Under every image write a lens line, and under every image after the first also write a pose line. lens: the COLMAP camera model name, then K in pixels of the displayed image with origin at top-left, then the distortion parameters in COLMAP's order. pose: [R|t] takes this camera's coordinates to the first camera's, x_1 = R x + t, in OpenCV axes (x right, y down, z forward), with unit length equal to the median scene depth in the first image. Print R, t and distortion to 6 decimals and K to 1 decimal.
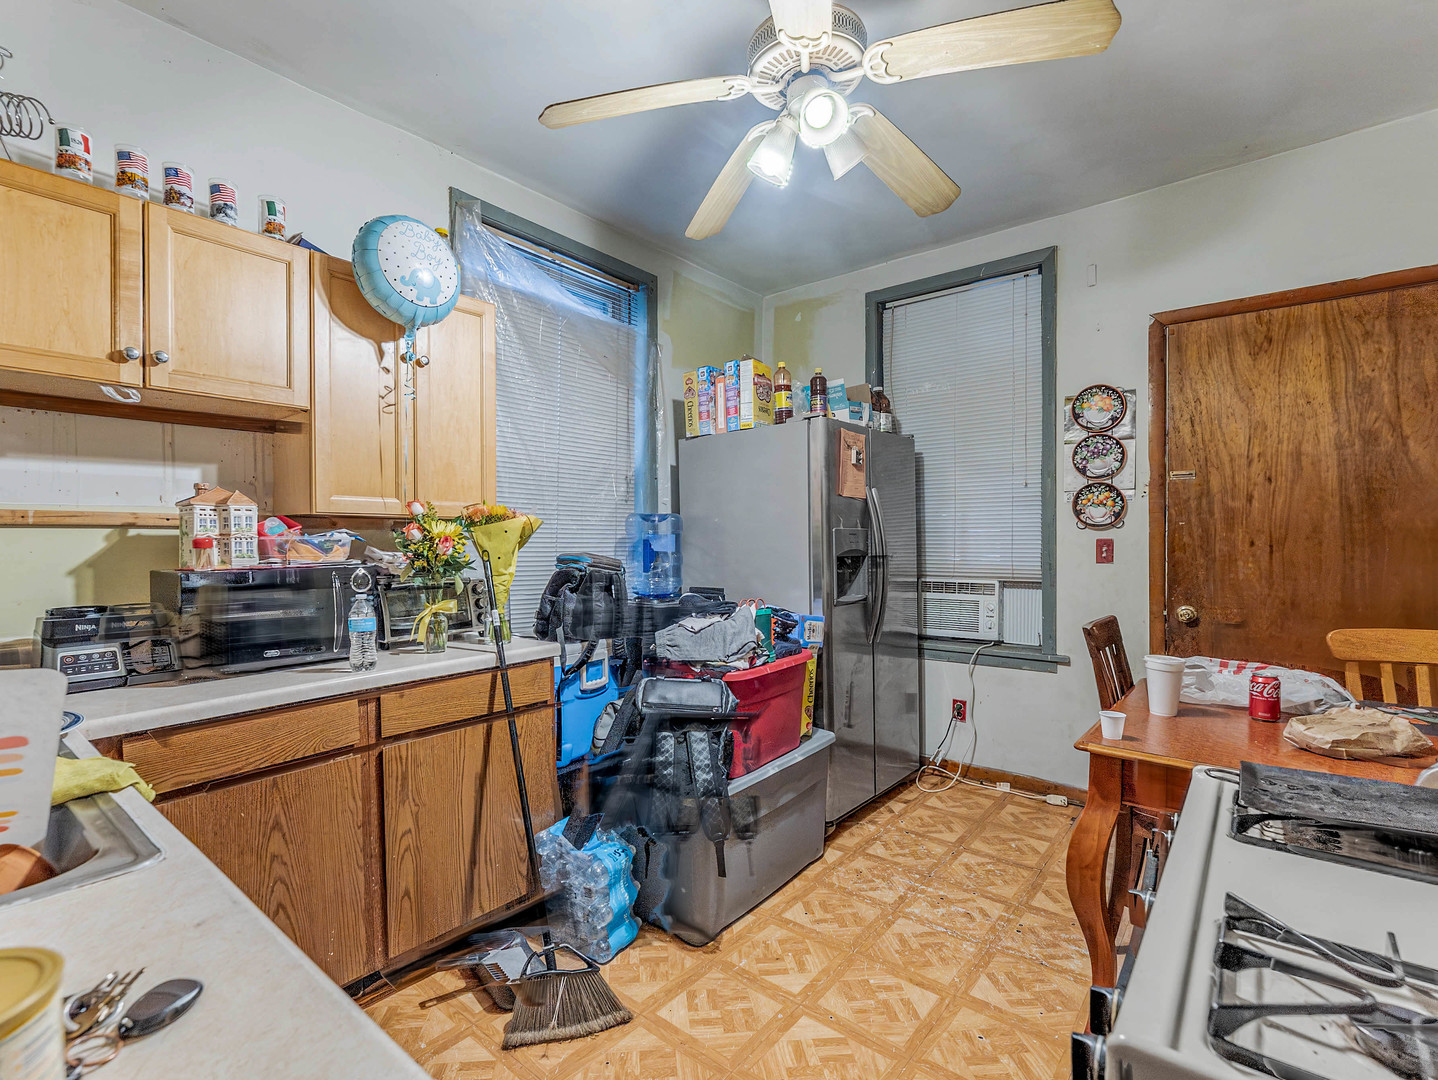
lens RADIAL K [[677.1, 0, 719.0], [0, 677.1, 540.0], [0, 0, 1]] dist [0.023263, 0.000023]
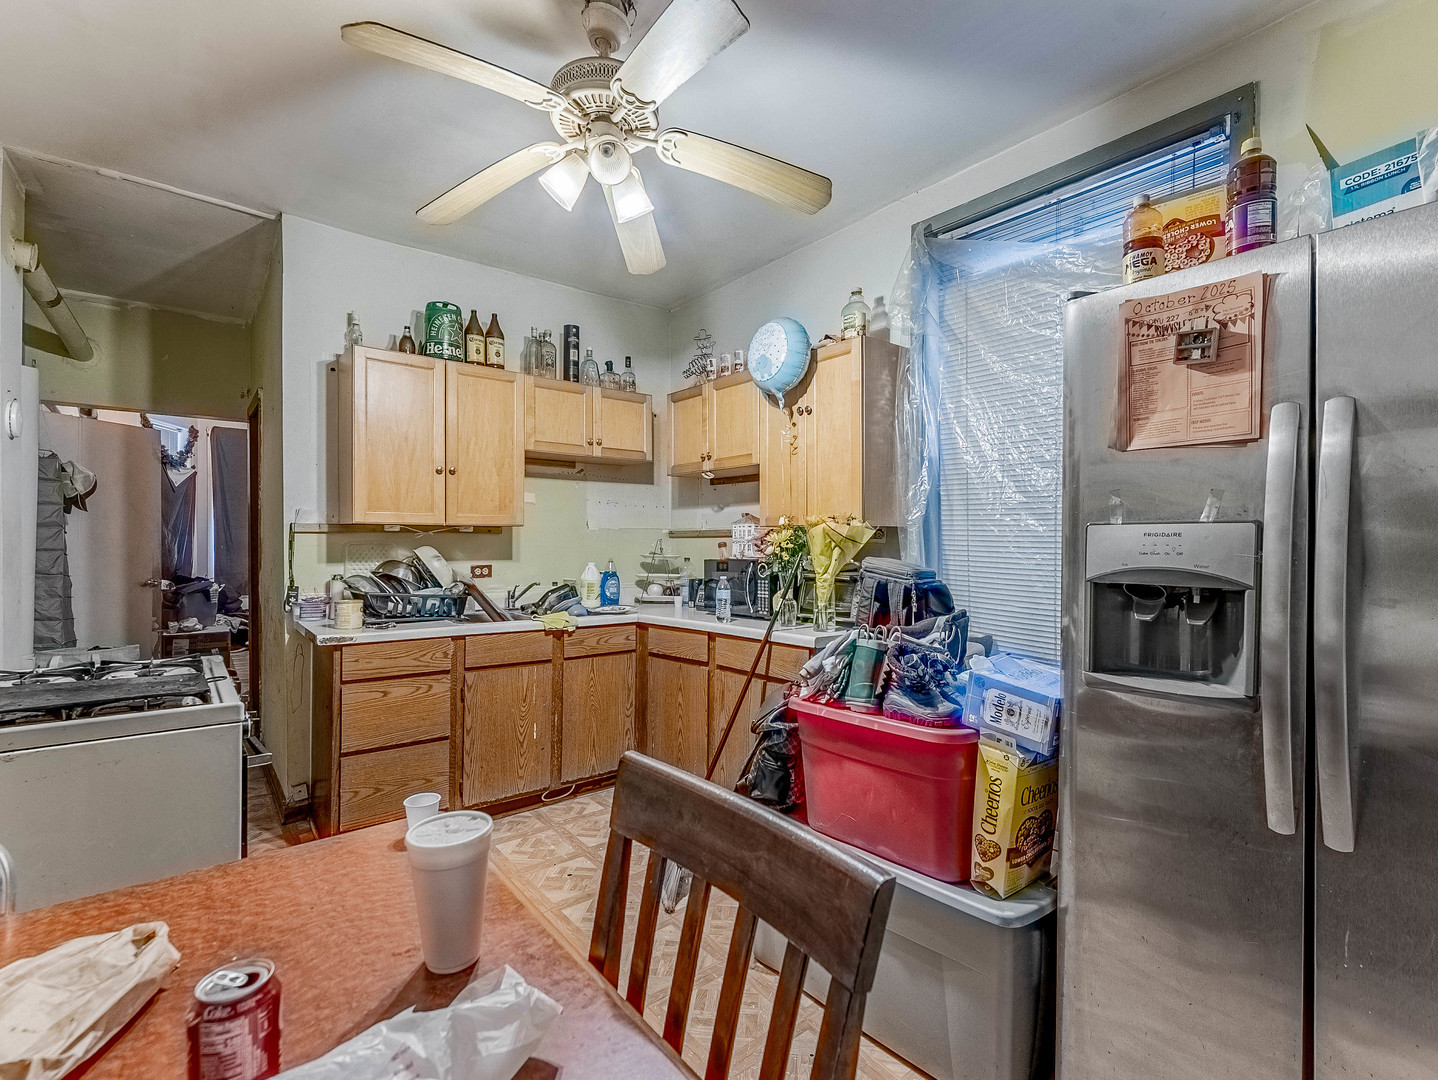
lens RADIAL K [[677.1, 0, 719.0], [0, 677.1, 540.0], [0, 0, 1]] dist [0.023263, 0.000023]
pose [[-0.188575, 0.002408, -0.982056, 0.967067], [-0.000482, 0.999997, 0.002544, -0.010810], [0.982059, 0.000953, -0.188573, 1.150044]]
